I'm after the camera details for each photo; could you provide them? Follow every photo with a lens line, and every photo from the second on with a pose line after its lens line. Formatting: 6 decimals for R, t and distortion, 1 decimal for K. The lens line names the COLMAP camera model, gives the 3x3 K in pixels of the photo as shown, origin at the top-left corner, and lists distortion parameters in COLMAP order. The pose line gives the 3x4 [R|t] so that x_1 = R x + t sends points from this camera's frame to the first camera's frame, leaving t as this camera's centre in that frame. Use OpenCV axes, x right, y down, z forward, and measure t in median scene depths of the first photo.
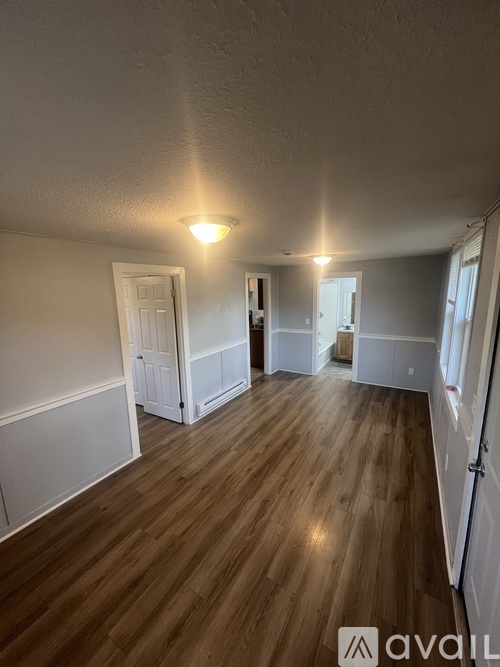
lens RADIAL K [[267.2, 0, 250.0], [0, 267.2, 333.5], [0, 0, 1]] dist [0.001176, -0.000001]
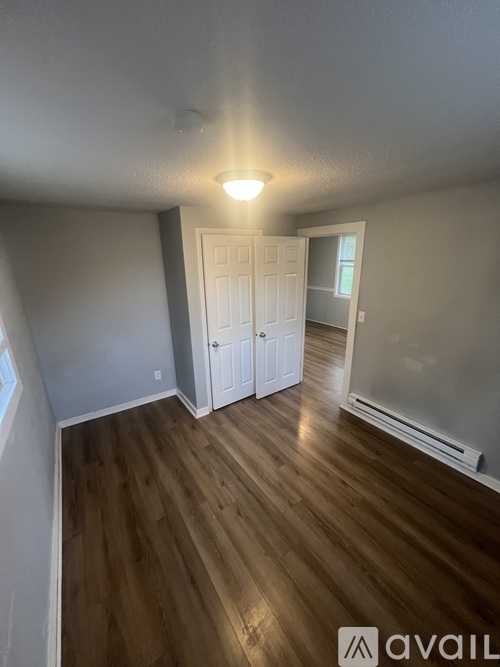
lens RADIAL K [[267.2, 0, 250.0], [0, 267.2, 333.5], [0, 0, 1]] dist [0.001176, -0.000001]
pose [[0.422922, -0.246347, 0.872038, -1.163194], [0.164422, 0.967225, 0.193495, -0.085026], [-0.891124, 0.061549, 0.449565, 0.662668]]
